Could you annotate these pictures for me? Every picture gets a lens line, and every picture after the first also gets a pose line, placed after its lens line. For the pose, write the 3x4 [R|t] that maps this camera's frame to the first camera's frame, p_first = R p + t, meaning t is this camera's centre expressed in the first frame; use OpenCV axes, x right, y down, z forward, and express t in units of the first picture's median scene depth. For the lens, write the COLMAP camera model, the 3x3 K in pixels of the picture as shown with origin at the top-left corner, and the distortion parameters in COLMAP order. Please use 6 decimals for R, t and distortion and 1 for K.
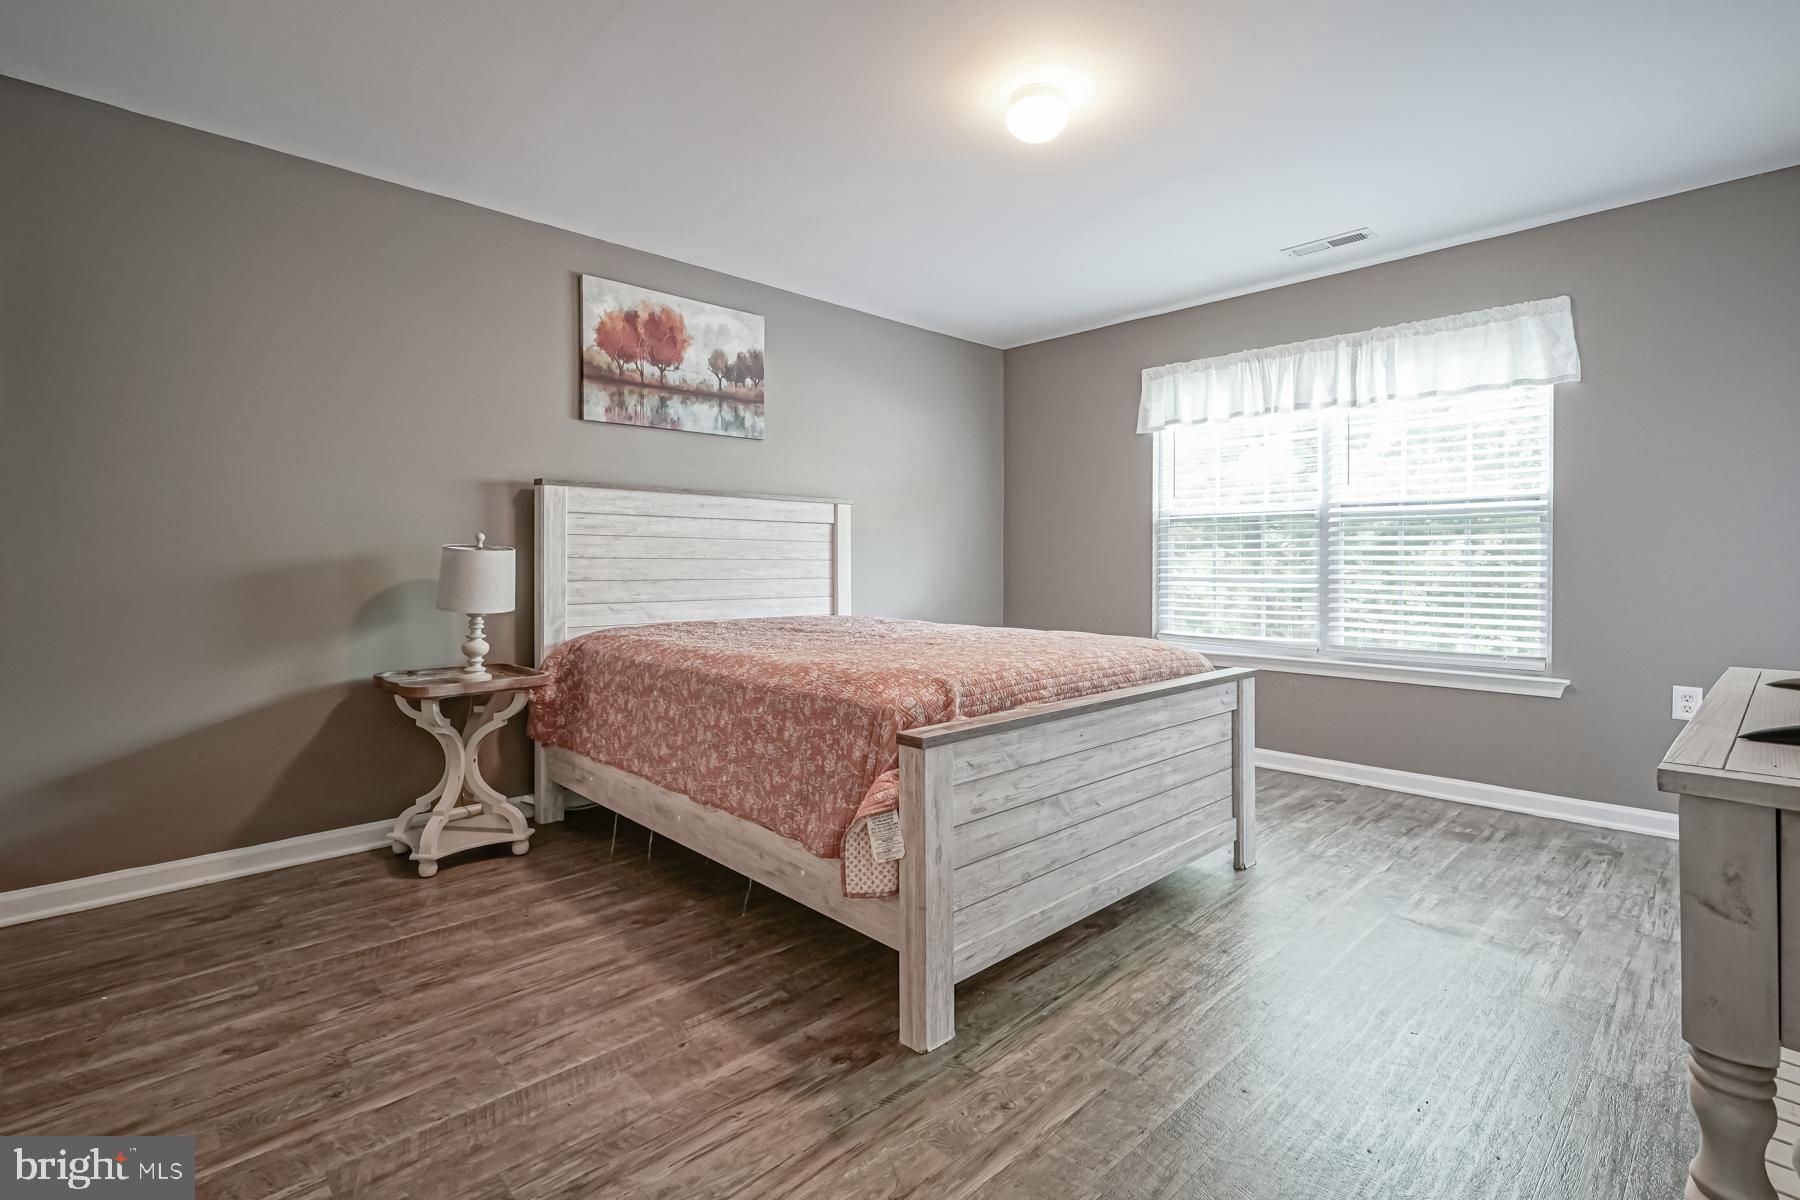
lens RADIAL K [[822.6, 0, 900.0], [0, 822.6, 600.0], [0, 0, 1]] dist [-0.010408, 0.000780]
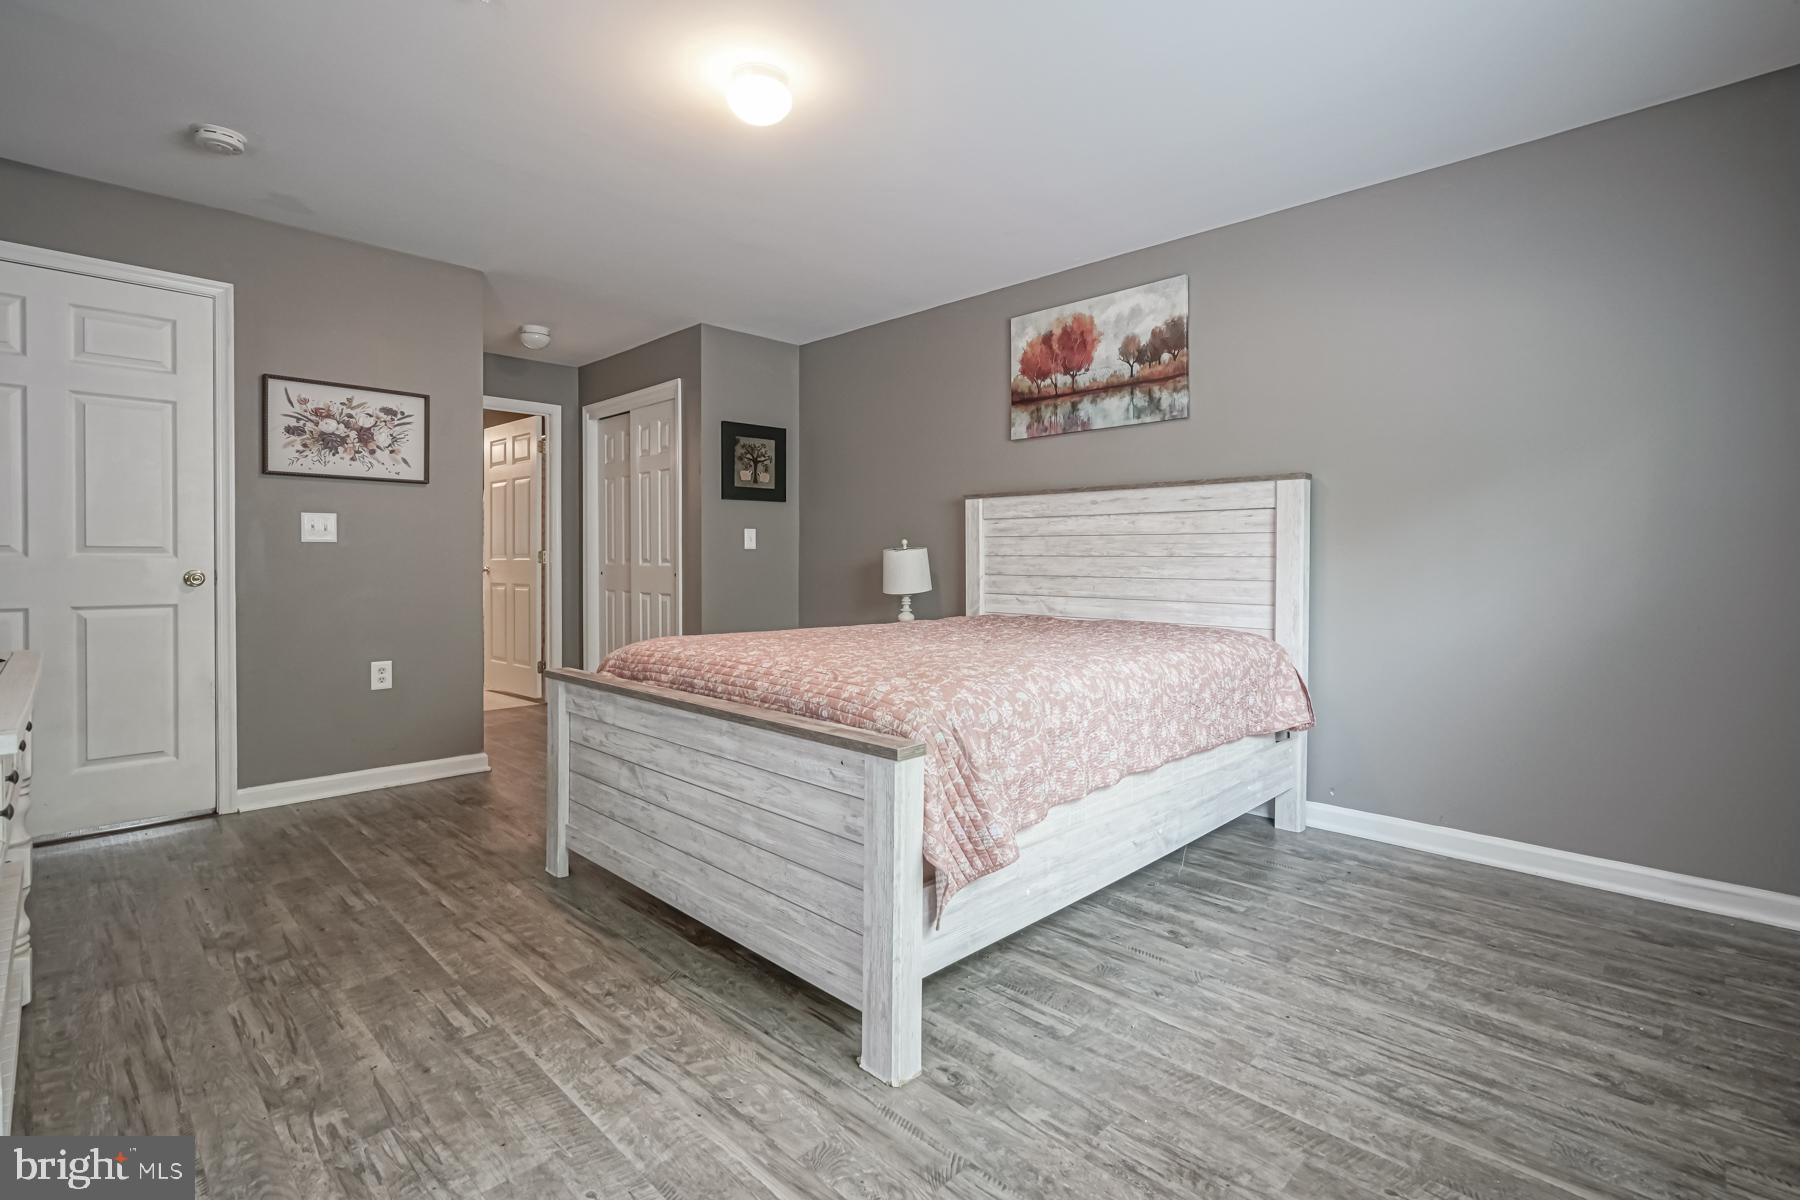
lens RADIAL K [[849.8, 0, 896.6], [0, 849.8, 567.1], [0, 0, 1]] dist [0.024612, -0.000727]
pose [[0.037159, 0.013772, -0.999214, 0.782564], [-0.044265, 0.998946, 0.012123, -0.039237], [0.998329, 0.043780, 0.037730, 0.733683]]
